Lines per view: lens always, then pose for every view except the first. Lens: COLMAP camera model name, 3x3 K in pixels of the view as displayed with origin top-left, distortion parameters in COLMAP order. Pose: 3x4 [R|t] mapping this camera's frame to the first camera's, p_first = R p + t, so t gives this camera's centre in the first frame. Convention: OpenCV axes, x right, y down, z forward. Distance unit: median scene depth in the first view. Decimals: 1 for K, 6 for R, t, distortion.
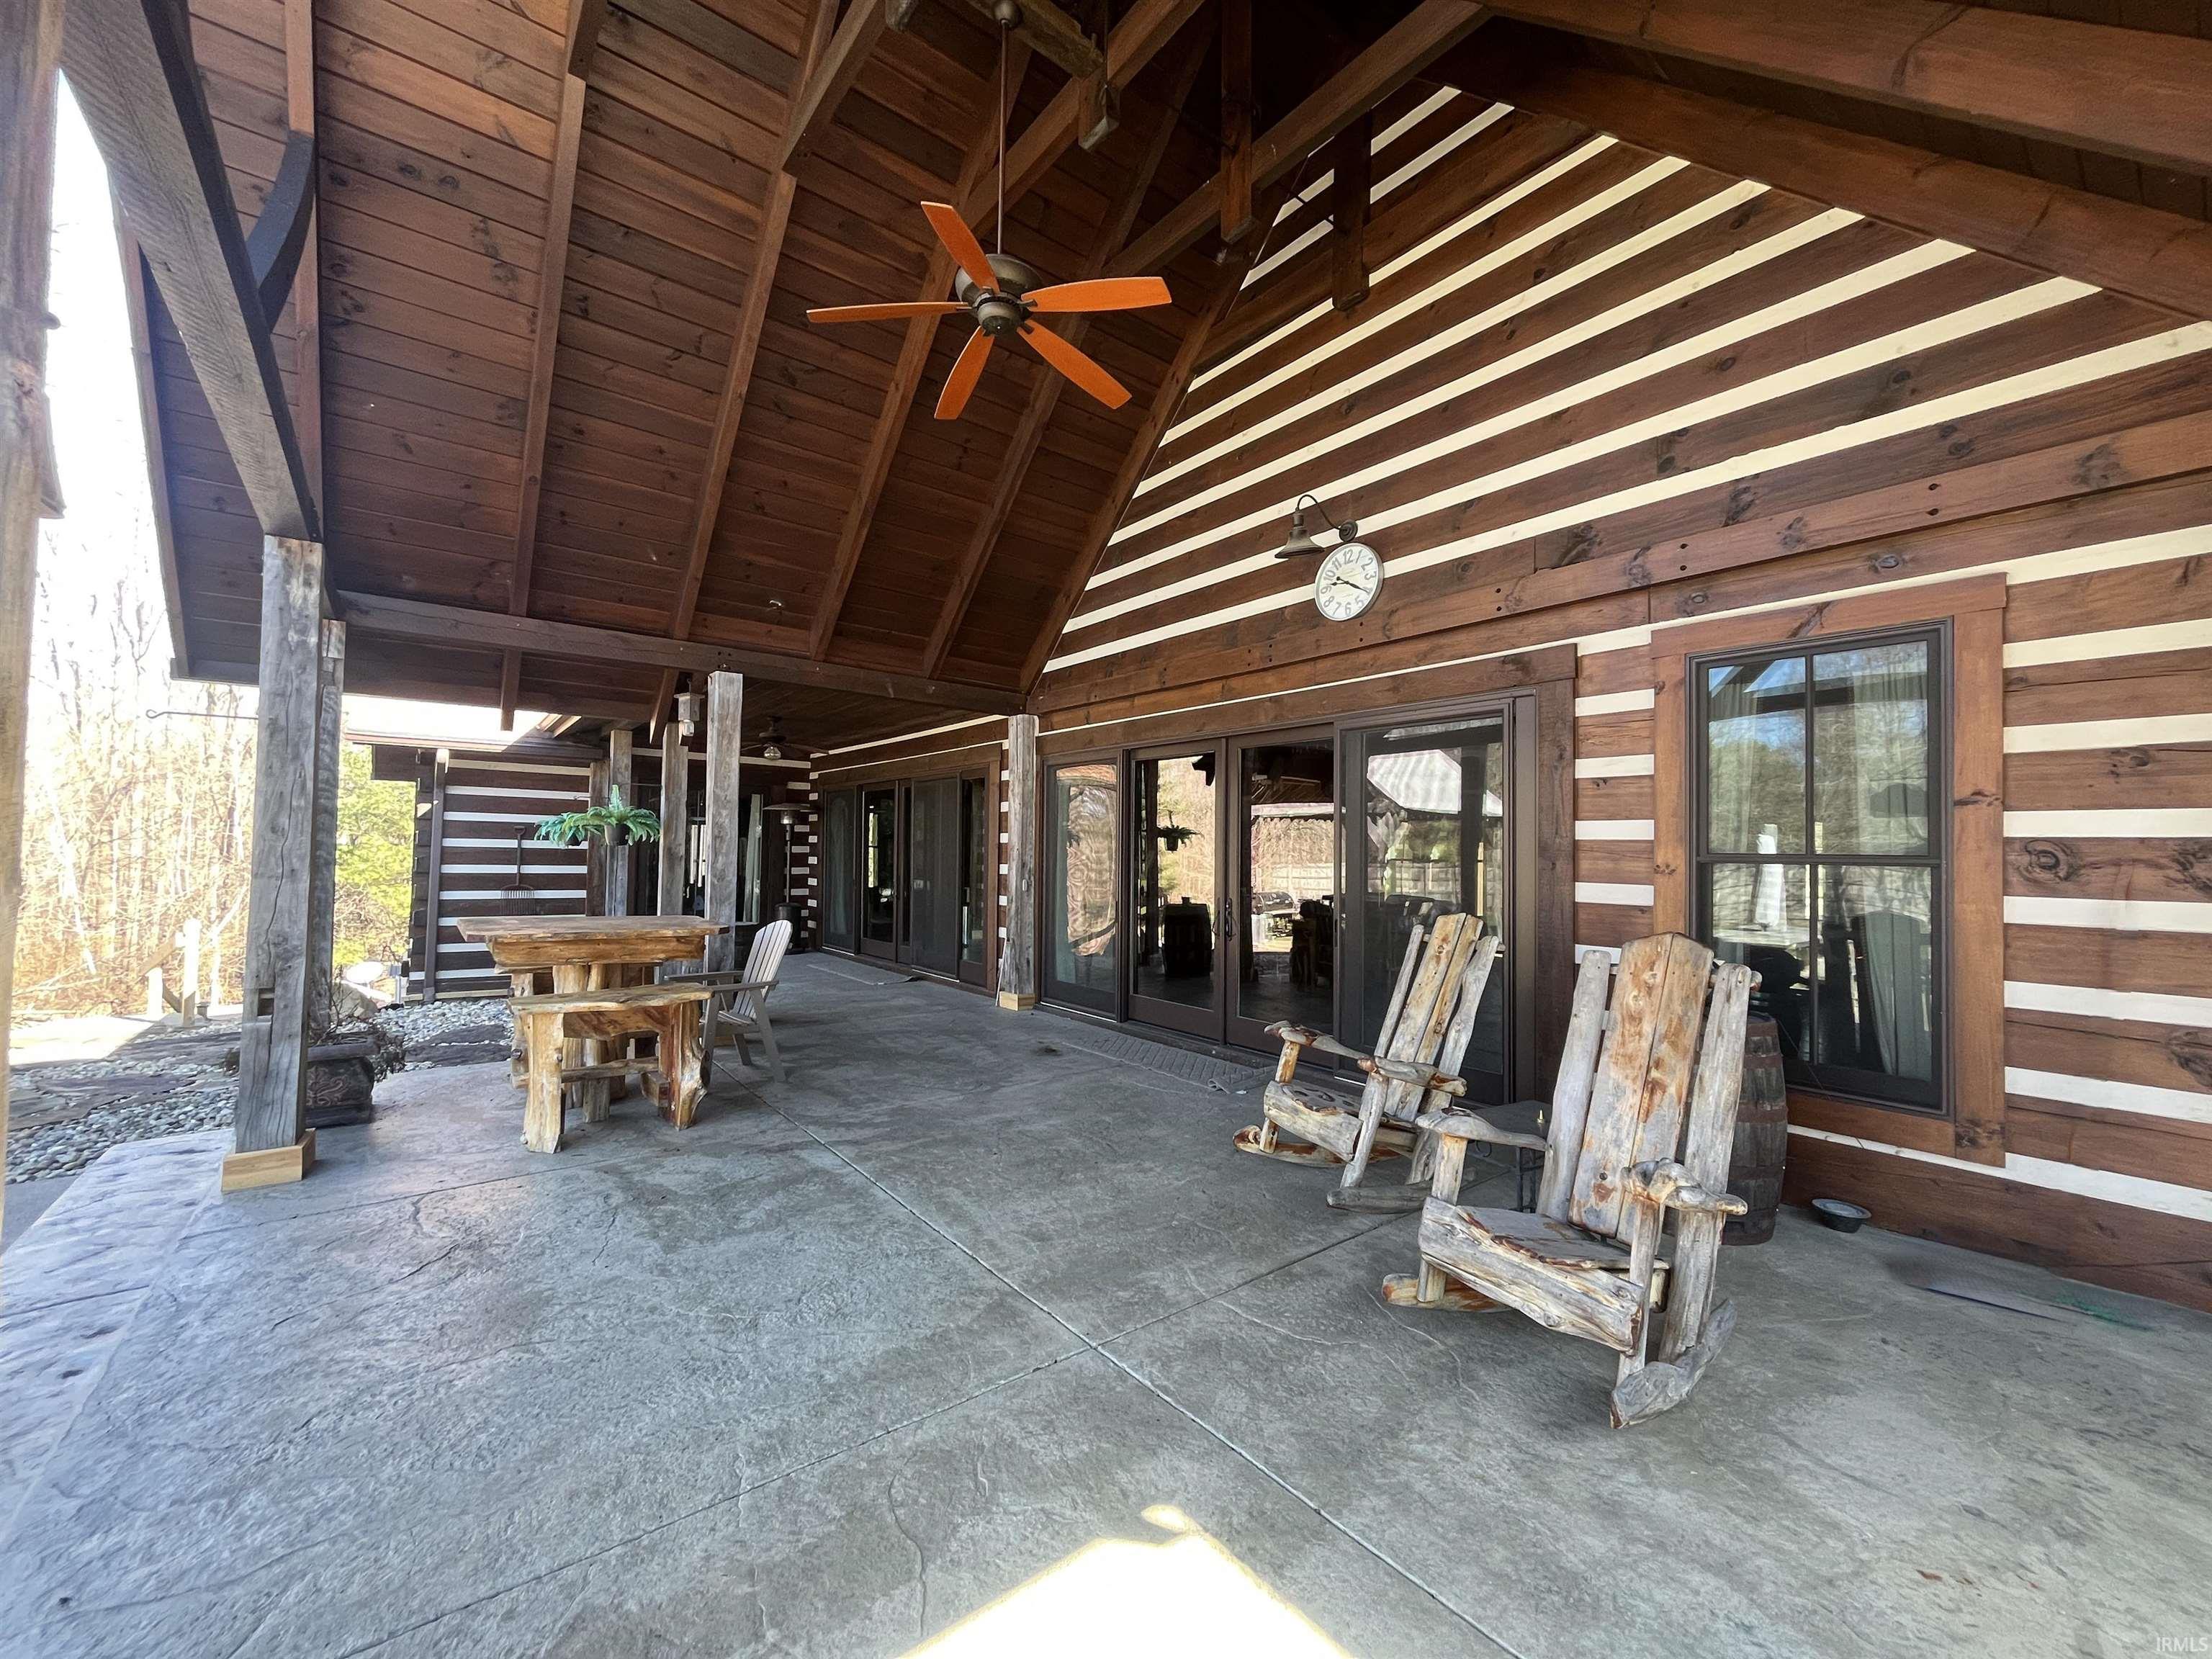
lens RADIAL K [[875.2, 0, 1096.4], [0, 875.2, 832.0], [0, 0, 1]] dist [-0.002618, -0.000051]
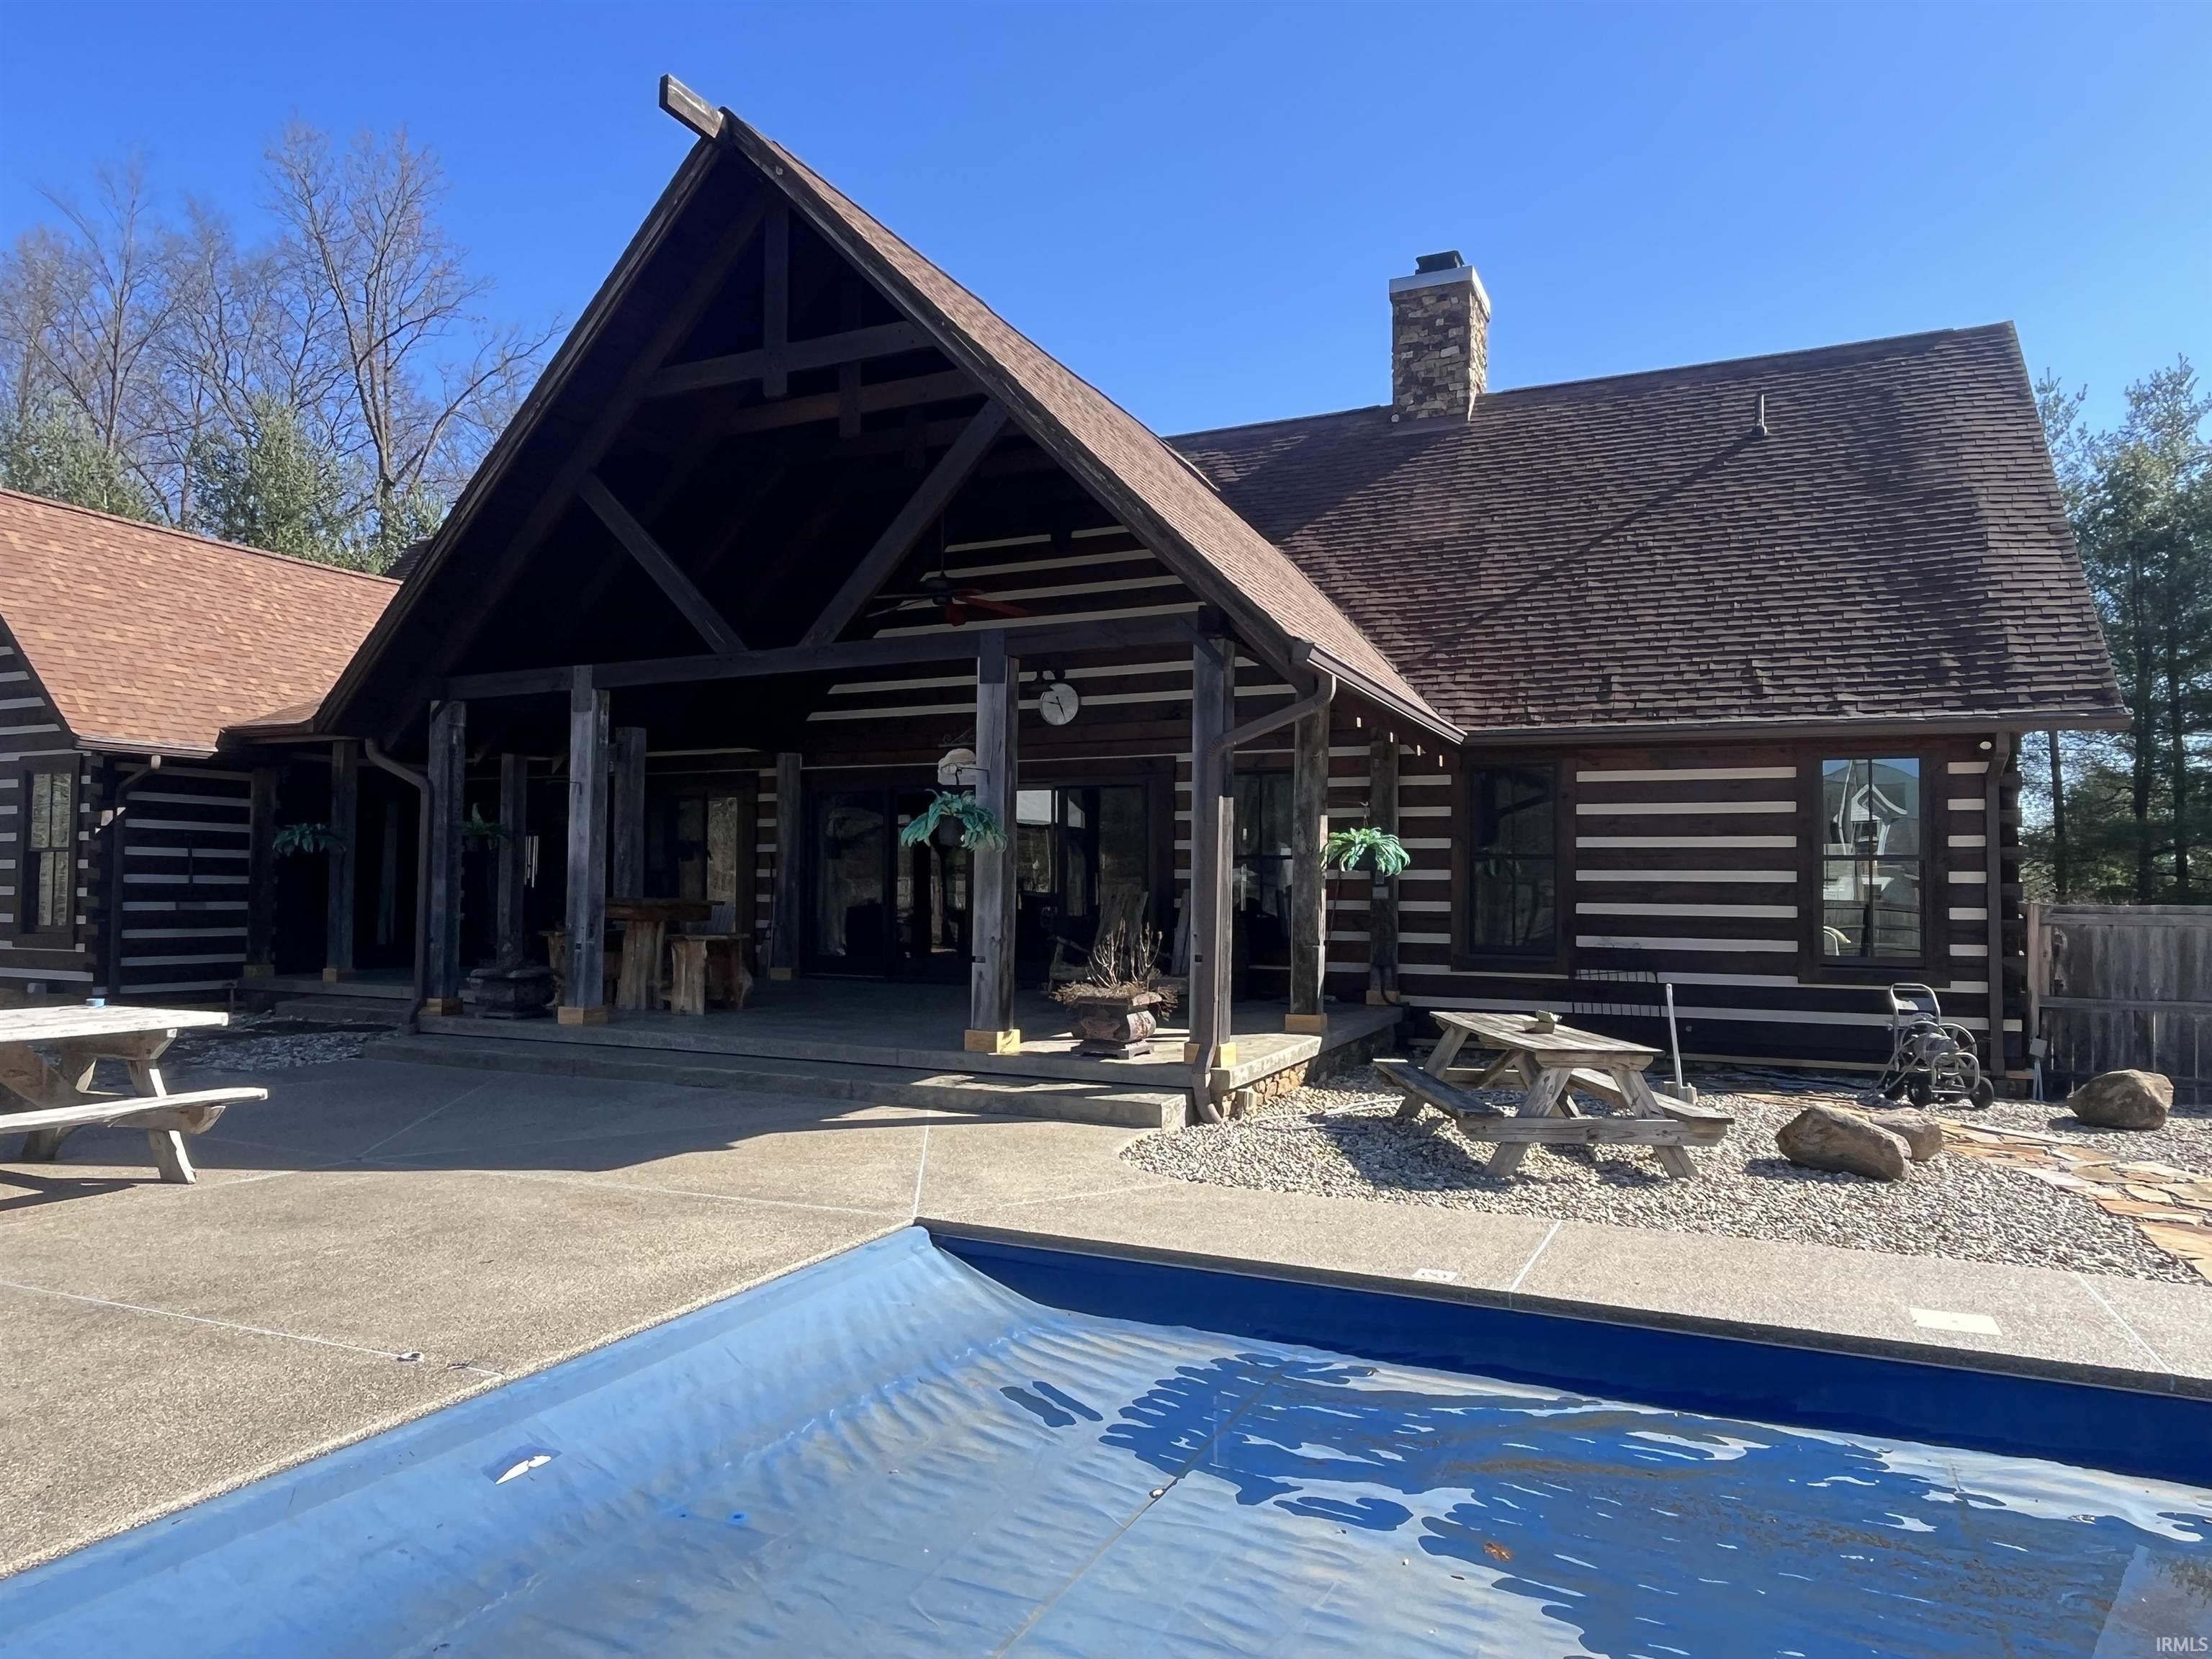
lens RADIAL K [[1415.7, 0, 1101.0], [0, 1415.7, 835.0], [0, 0, 1]] dist [-0.001839, -0.000410]
pose [[0.888854, 0.007376, 0.458132, -0.976997], [-0.005797, 0.999971, -0.004851, -0.007120], [-0.458155, 0.001656, 0.888871, -1.625896]]
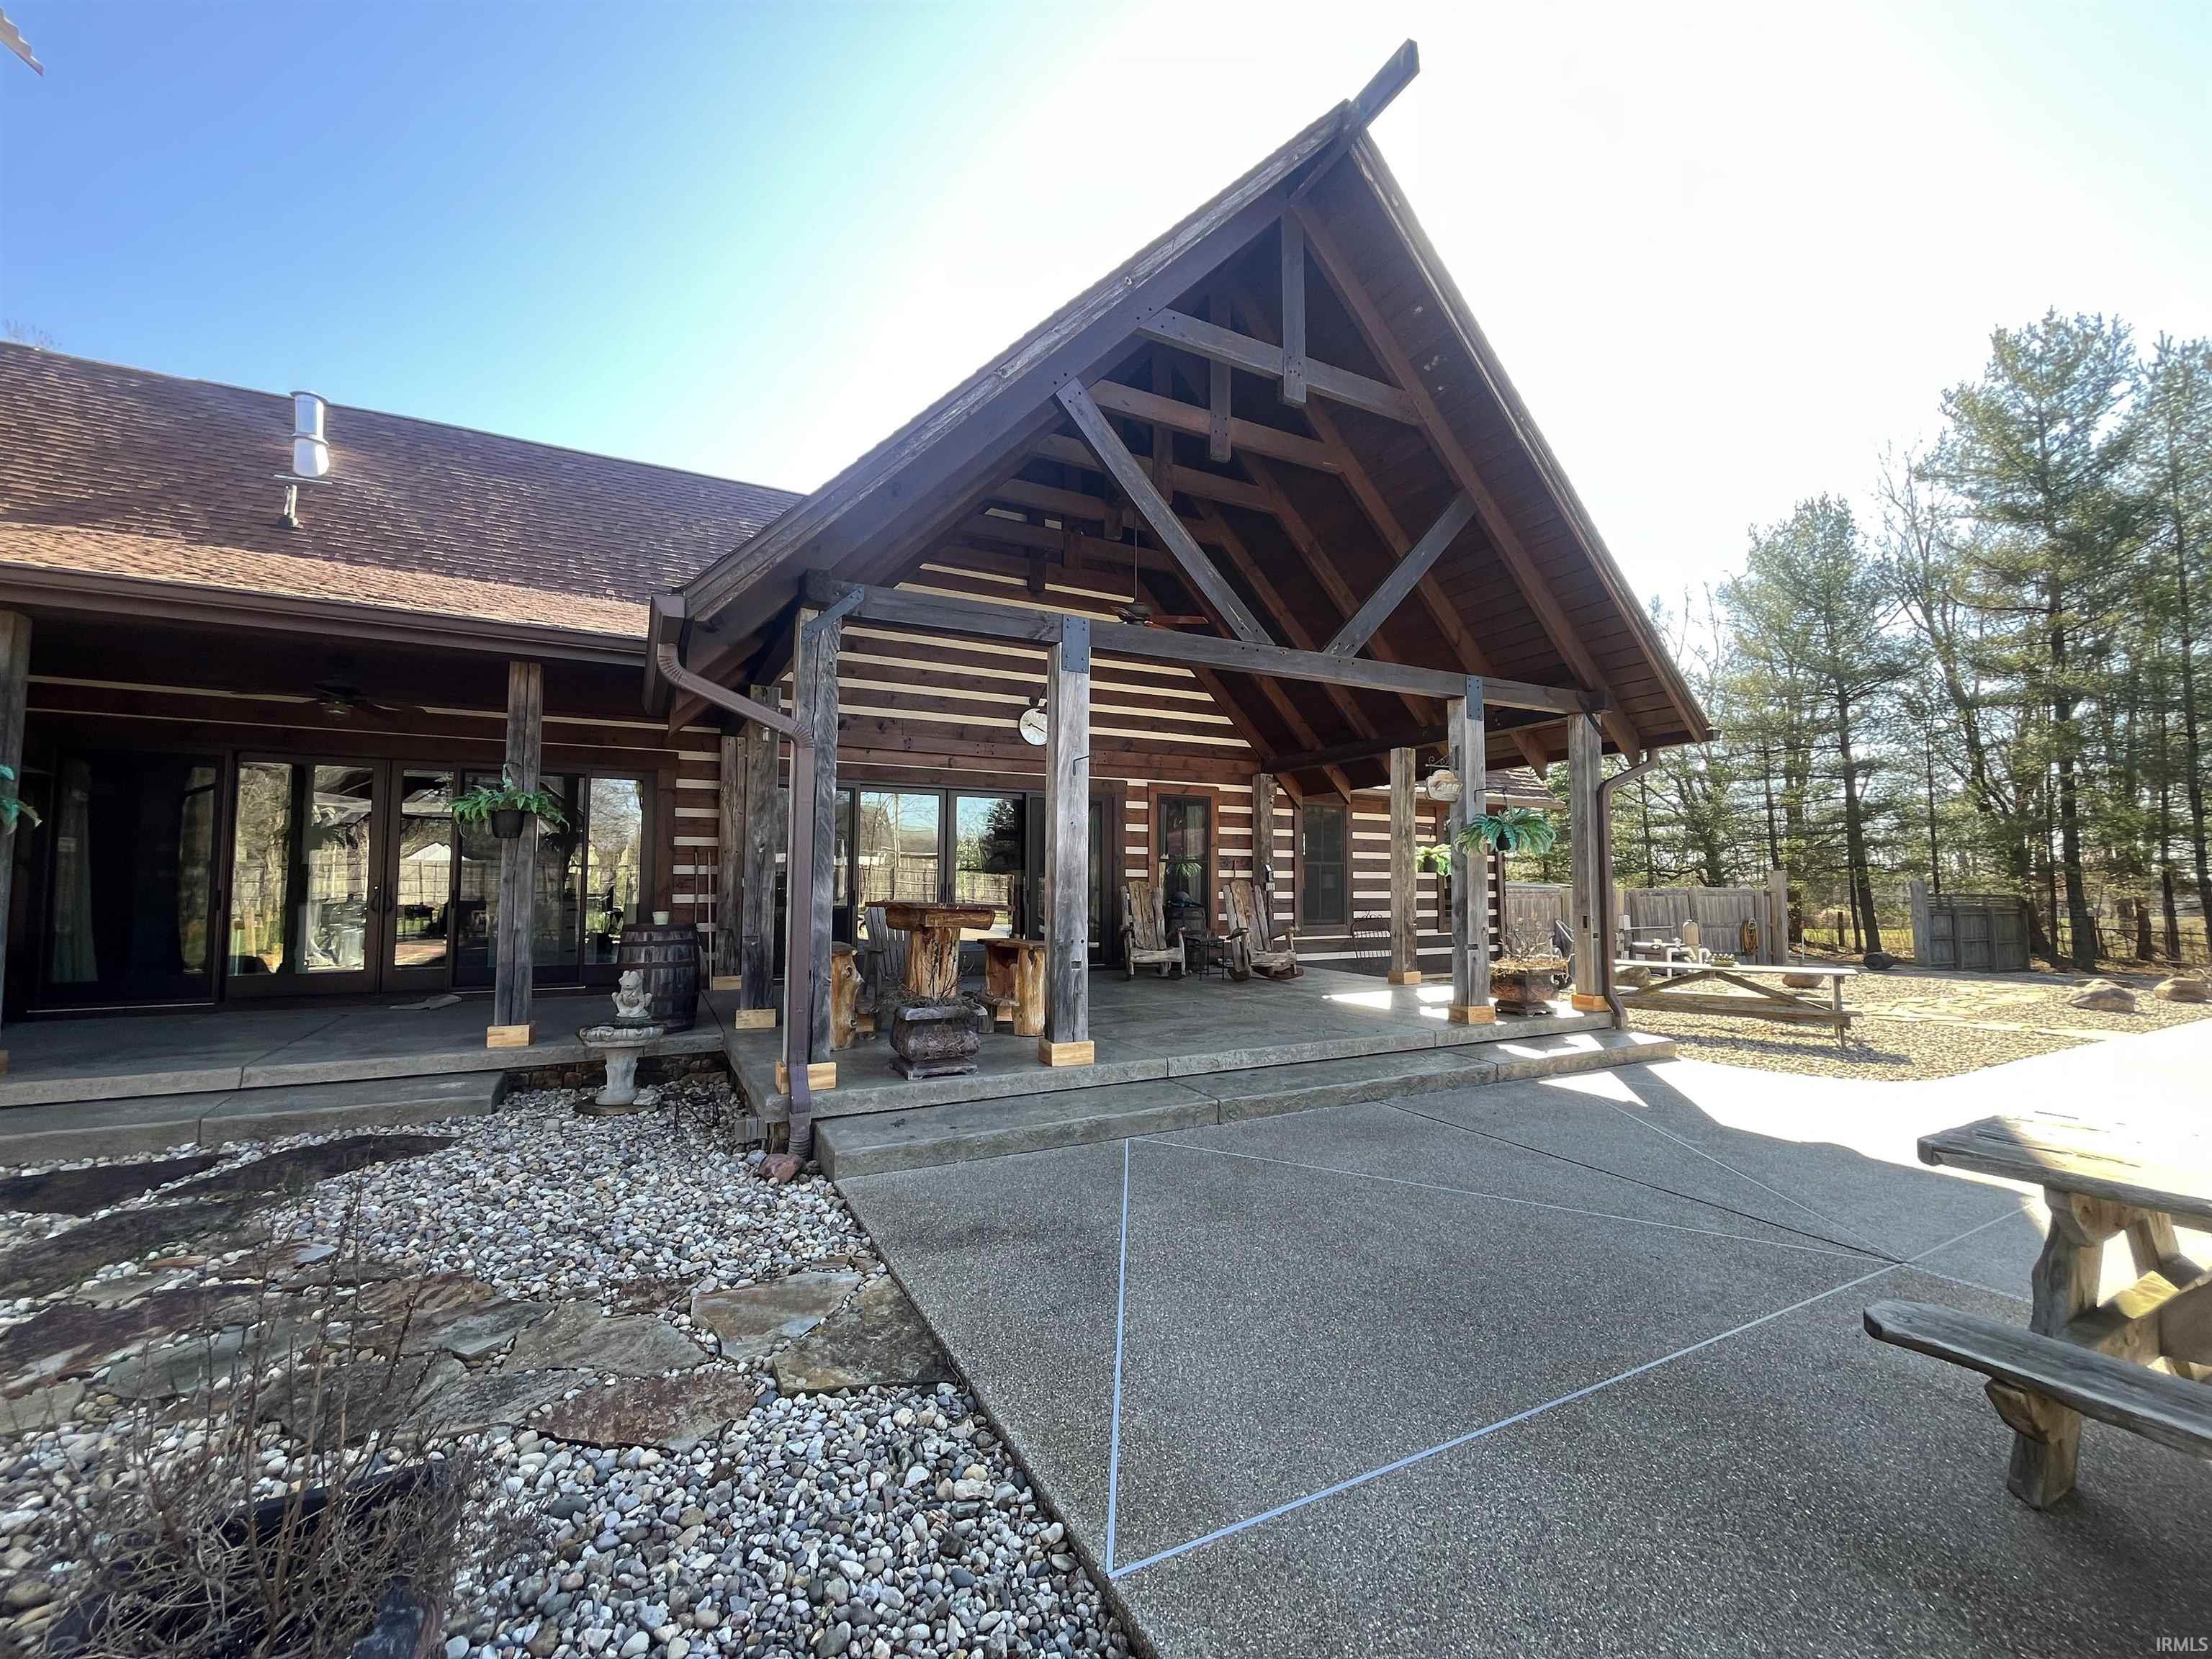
lens RADIAL K [[875.2, 0, 1106.3], [0, 875.2, 829.4], [0, 0, 1]] dist [-0.002618, -0.000051]
pose [[0.191904, 0.042843, 0.980478, -1.749643], [-0.027302, 0.998893, -0.038304, 0.032635], [-0.981034, -0.019418, 0.192862, 0.448405]]
